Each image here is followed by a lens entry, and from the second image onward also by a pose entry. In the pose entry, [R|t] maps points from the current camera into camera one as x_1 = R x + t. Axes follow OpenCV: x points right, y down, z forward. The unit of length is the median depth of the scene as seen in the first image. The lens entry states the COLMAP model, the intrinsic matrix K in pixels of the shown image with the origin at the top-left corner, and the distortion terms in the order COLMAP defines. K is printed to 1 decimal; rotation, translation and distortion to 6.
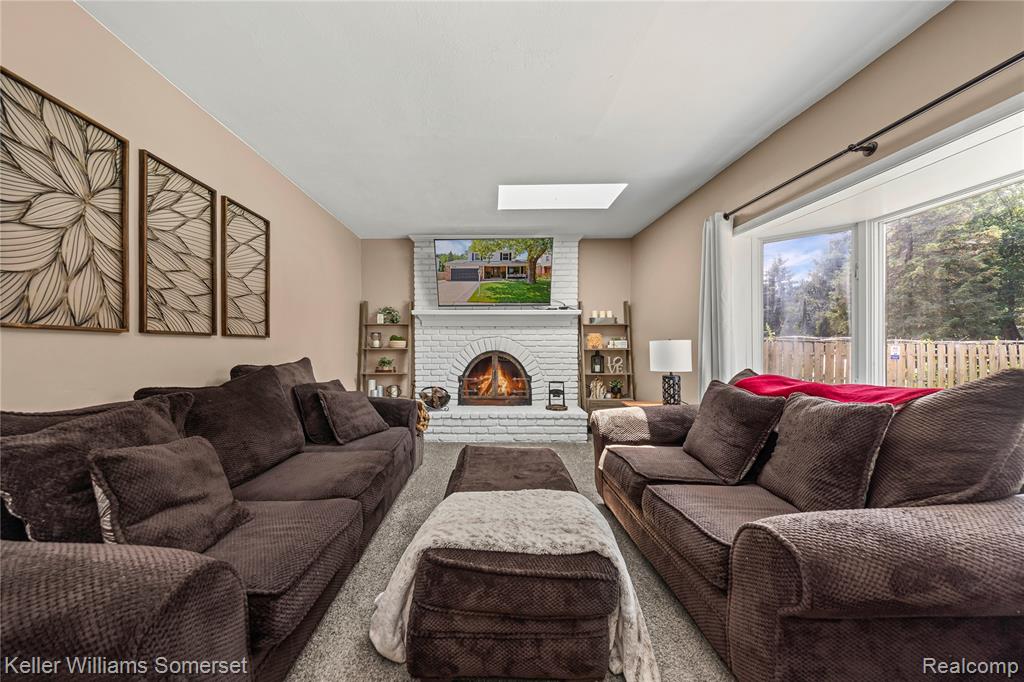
lens RADIAL K [[335.2, 0, 494.0], [0, 335.2, 348.2], [0, 0, 1]] dist [-0.001105, -0.000069]
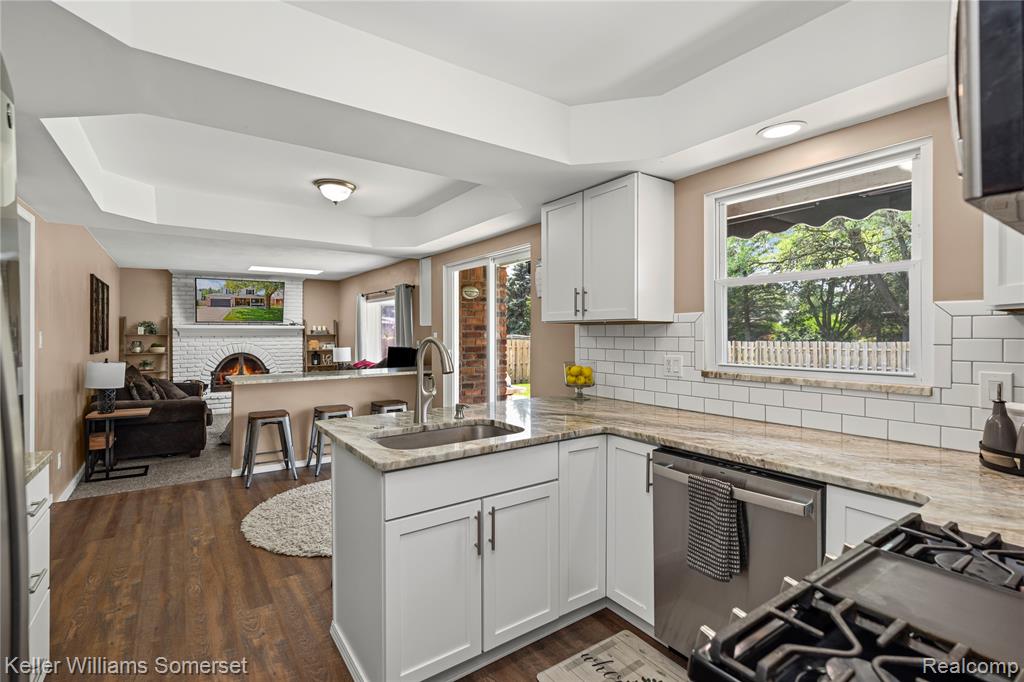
lens RADIAL K [[479.1, 0, 513.8], [0, 479.1, 333.3], [0, 0, 1]] dist [0.001289, 0.000144]
pose [[0.824015, -0.001662, 0.566566, -0.204364], [0.006856, 0.999952, -0.007038, -0.055570], [-0.566527, 0.009684, 0.823986, -1.404420]]
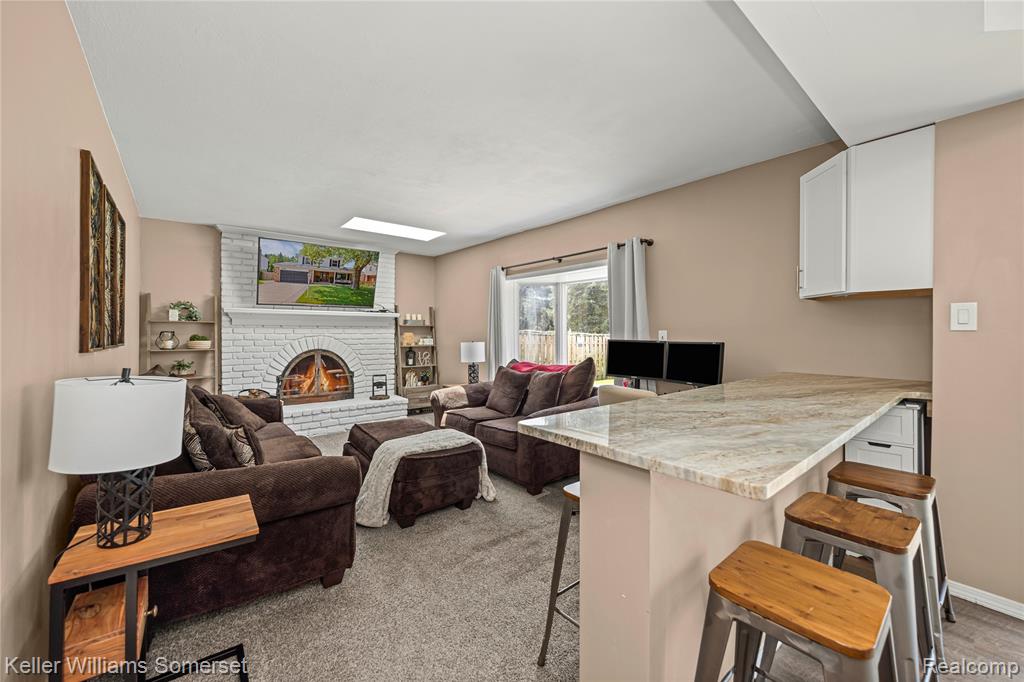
lens RADIAL K [[394.9, 0, 511.7], [0, 394.9, 333.4], [0, 0, 1]] dist [-0.013994, -0.000131]
pose [[0.770322, 0.001031, 0.637654, -0.318257], [0.003646, 0.999975, -0.006022, -0.033080], [-0.637645, 0.006963, 0.770299, -0.329084]]
